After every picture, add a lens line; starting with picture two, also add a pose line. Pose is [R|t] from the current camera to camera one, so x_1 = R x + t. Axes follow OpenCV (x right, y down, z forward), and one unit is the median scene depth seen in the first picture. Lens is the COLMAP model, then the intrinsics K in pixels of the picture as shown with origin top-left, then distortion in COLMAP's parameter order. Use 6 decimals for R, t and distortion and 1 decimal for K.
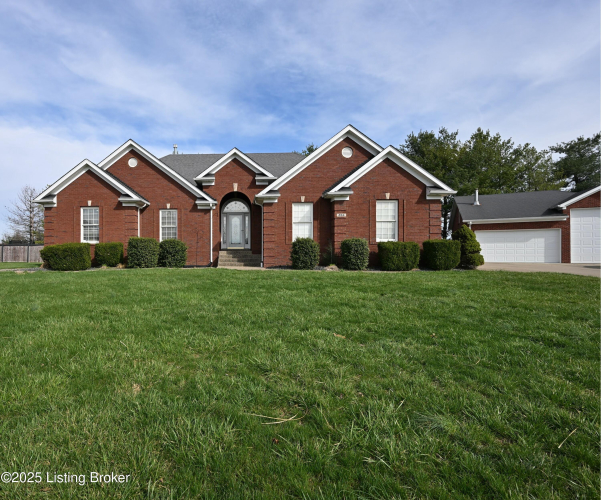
lens RADIAL K [[277.8, 0, 300.5], [0, 277.8, 250.0], [0, 0, 1]] dist [-0.000697, -0.000050]
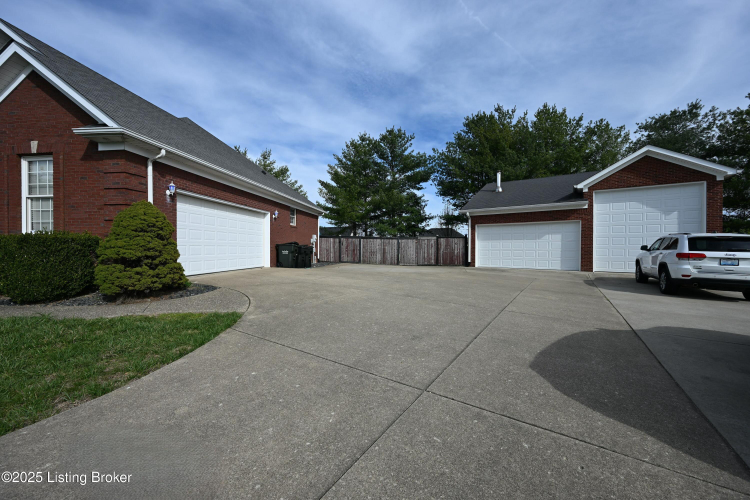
lens RADIAL K [[291.4, 0, 375.0], [0, 291.4, 250.0], [0, 0, 1]] dist [0.001806, 0.000129]
pose [[0.997855, -0.002553, -0.065410, 0.477574], [0.002182, 0.999981, -0.005750, -0.001876], [0.065424, 0.005595, 0.997842, 0.255500]]
